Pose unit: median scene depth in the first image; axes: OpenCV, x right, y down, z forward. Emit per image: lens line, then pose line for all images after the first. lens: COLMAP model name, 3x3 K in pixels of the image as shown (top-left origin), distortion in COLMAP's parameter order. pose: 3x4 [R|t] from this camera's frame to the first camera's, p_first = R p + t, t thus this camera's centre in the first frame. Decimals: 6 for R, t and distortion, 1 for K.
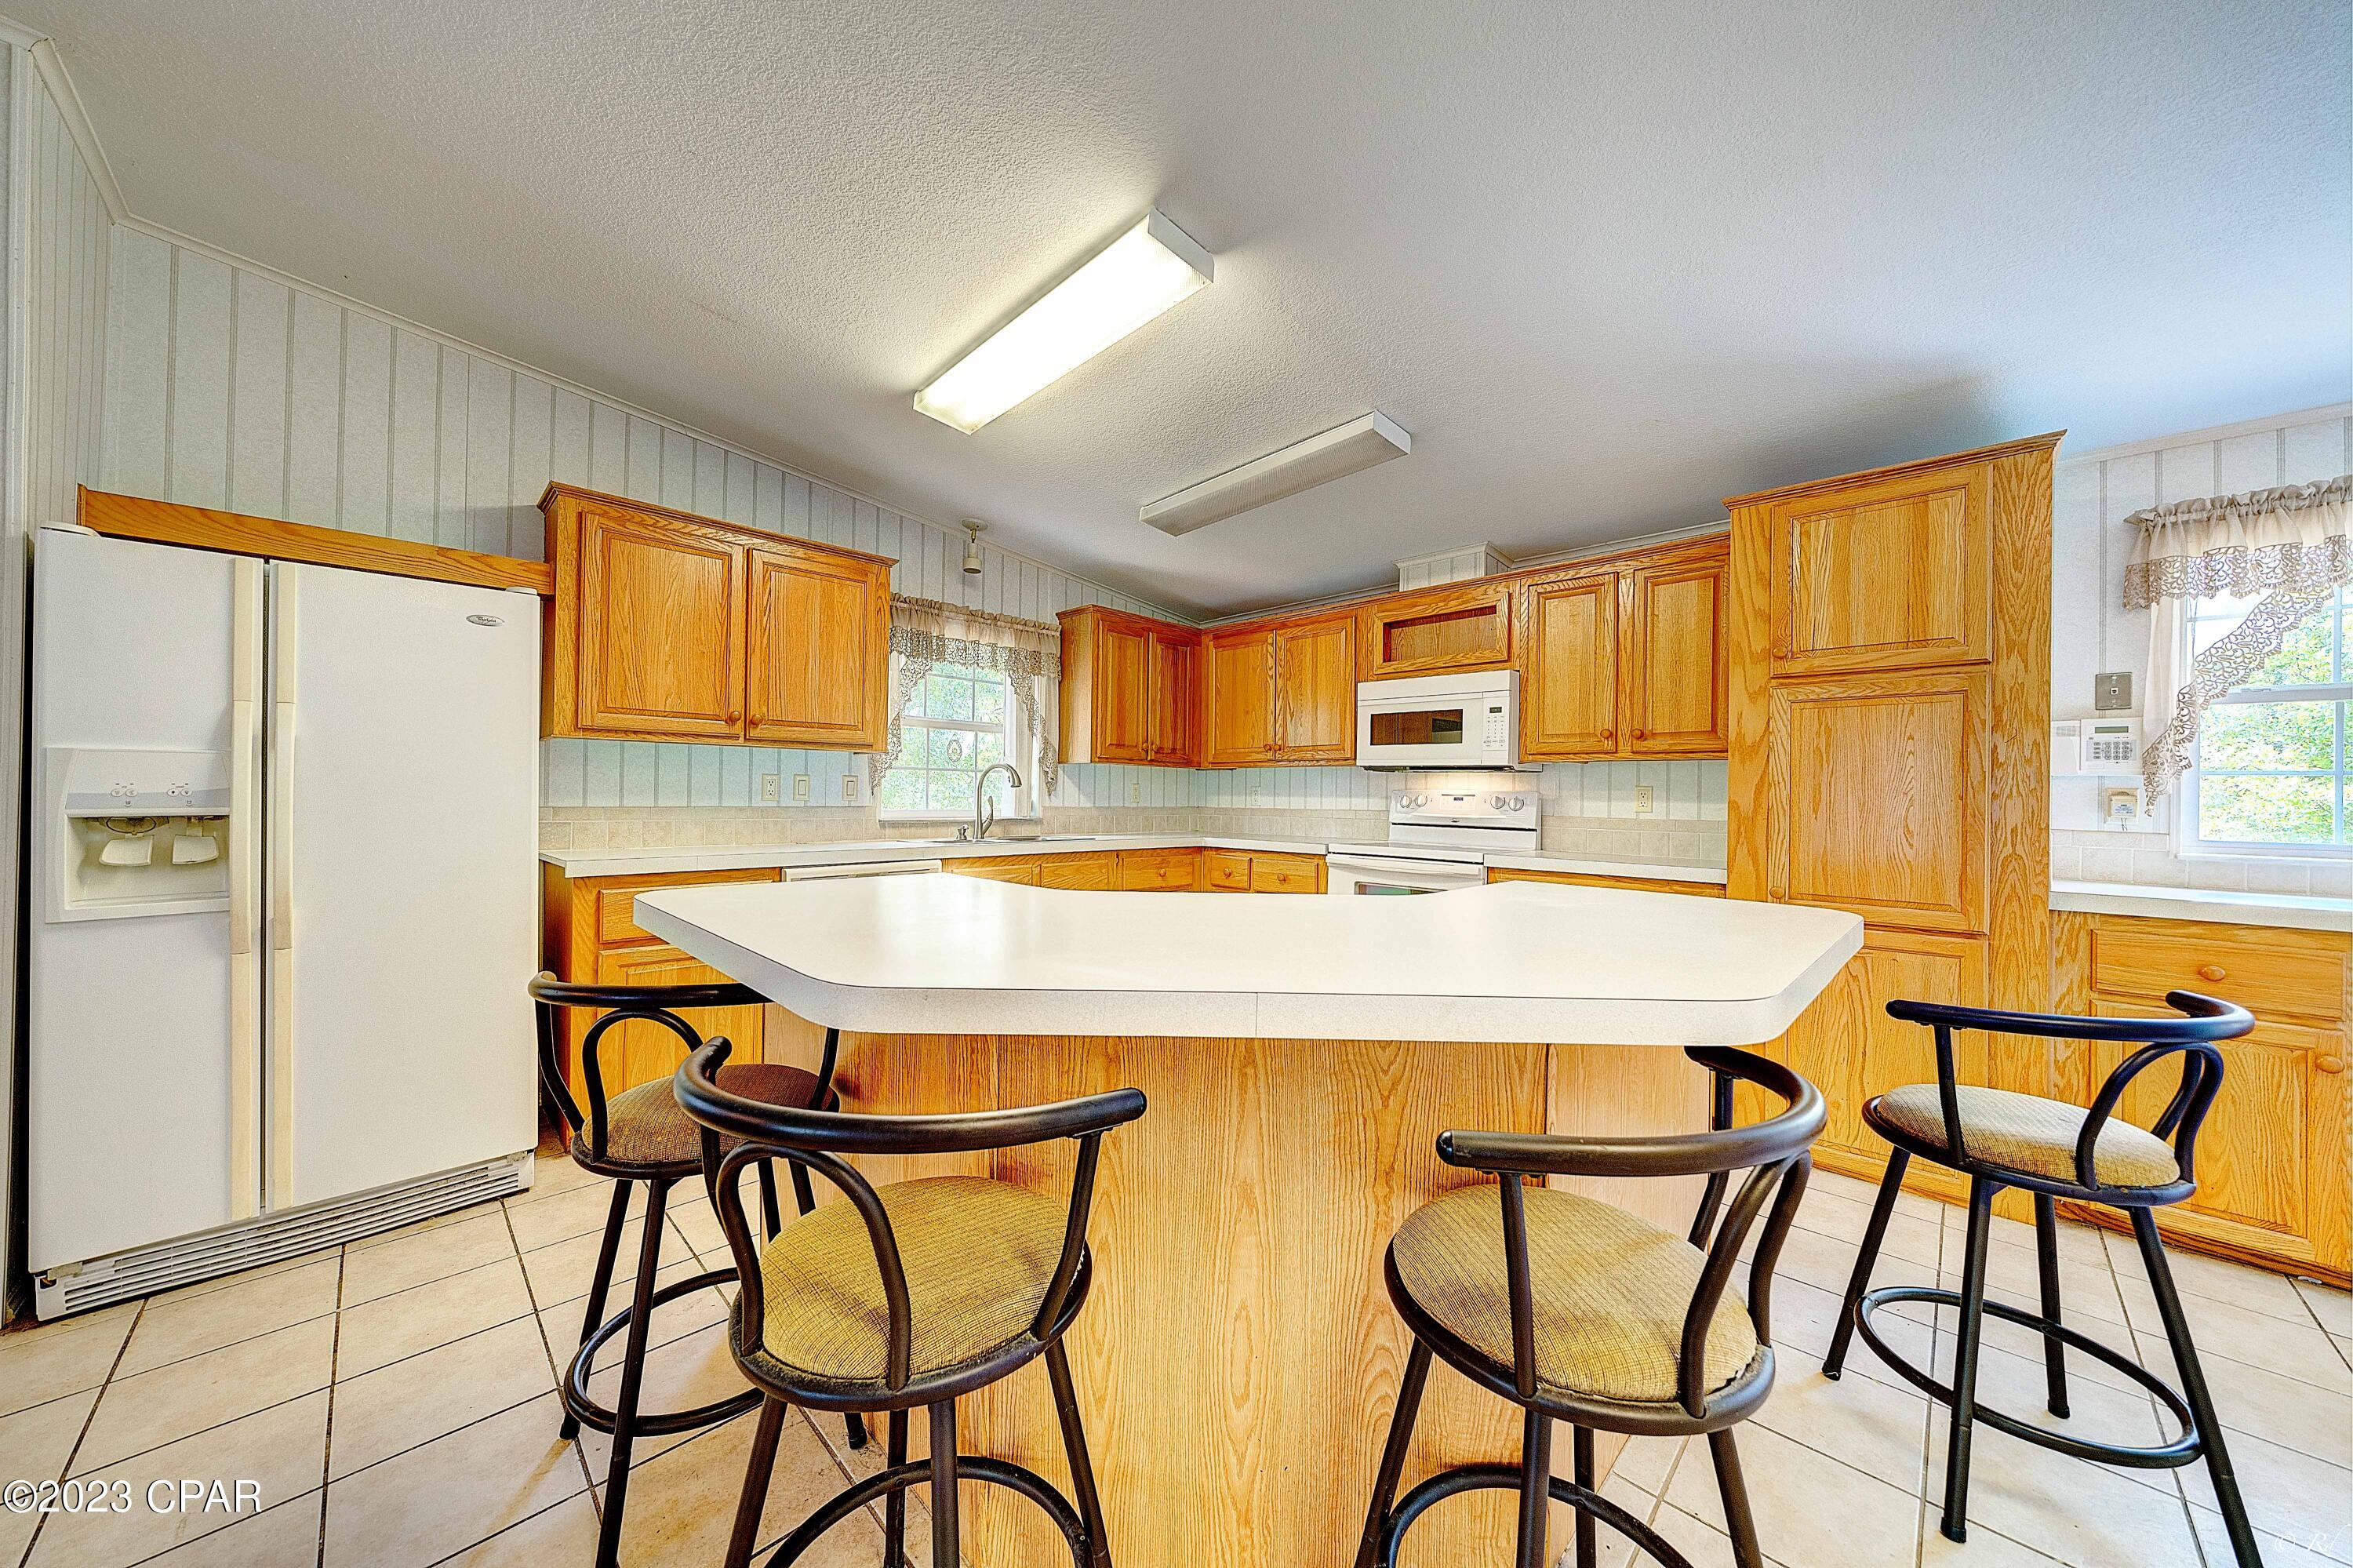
lens RADIAL K [[810.0, 0, 1179.6], [0, 810.0, 784.5], [0, 0, 1]] dist [-0.002444, 0.000282]
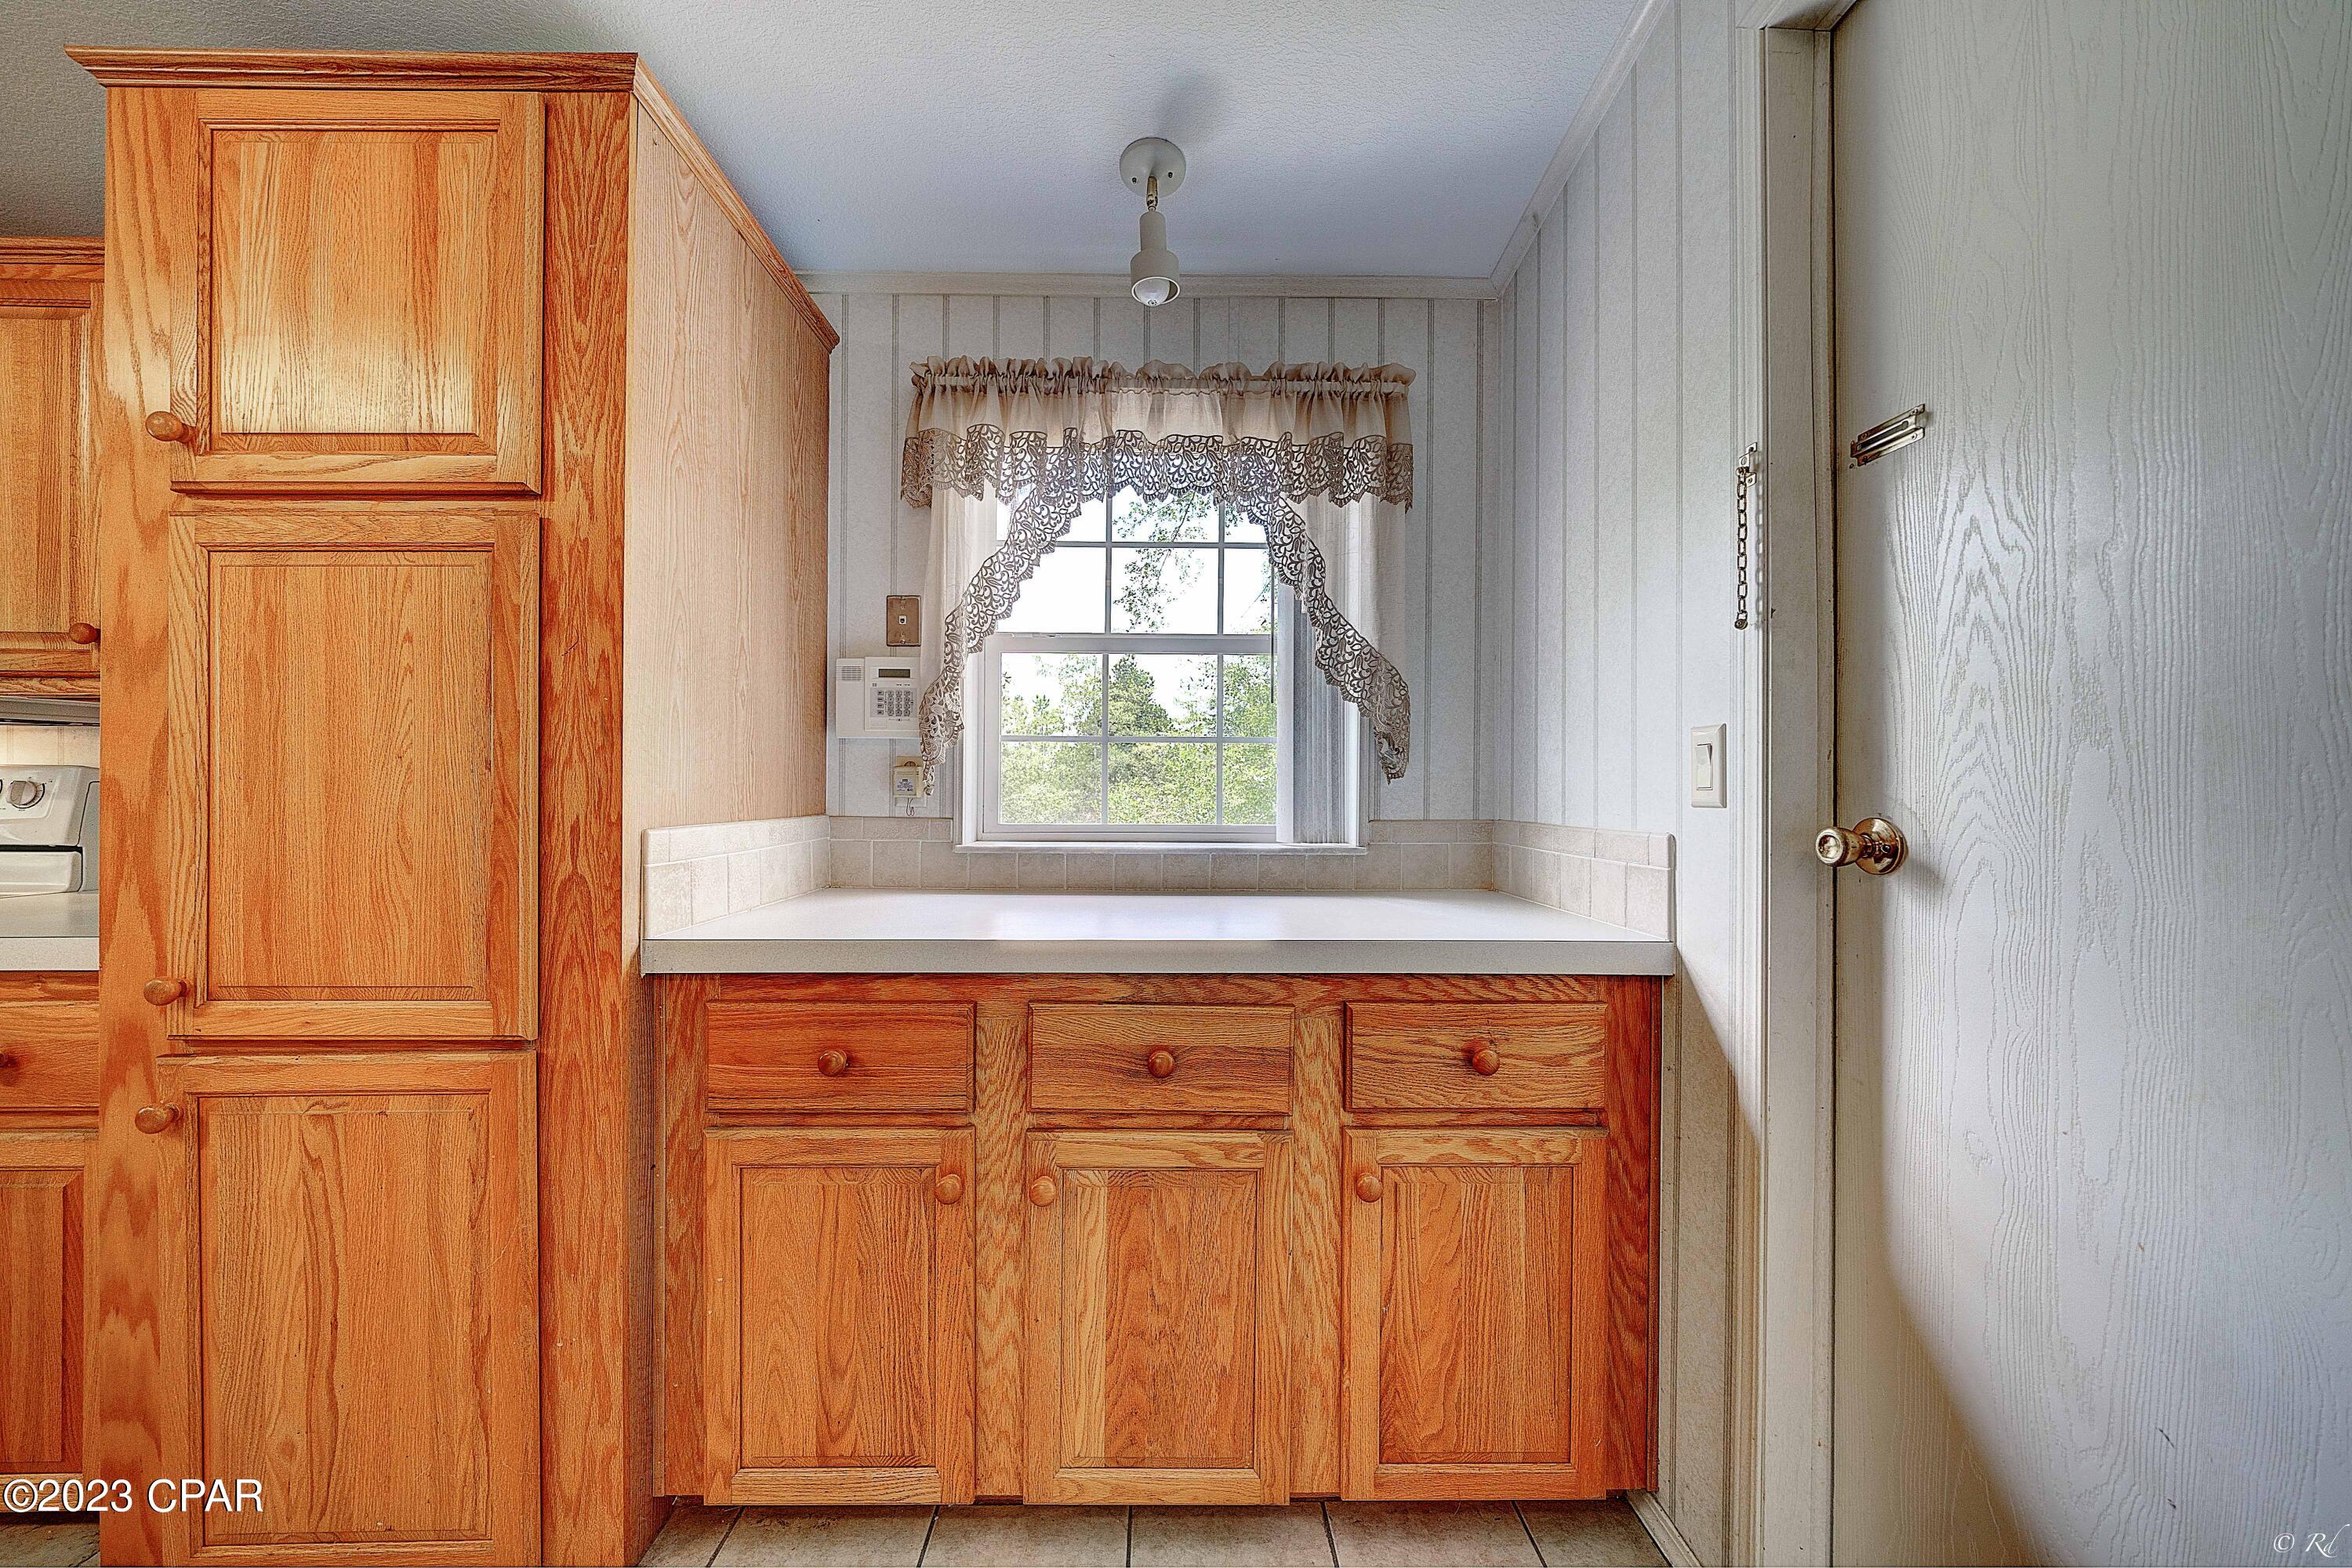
lens RADIAL K [[809.7, 0, 1181.3], [0, 809.7, 784.3], [0, 0, 1]] dist [-0.002444, 0.000282]
pose [[0.702551, -0.010245, 0.711559, 0.889303], [0.000295, 0.999900, 0.014105, 0.020801], [-0.711633, -0.009700, 0.702484, 0.350320]]
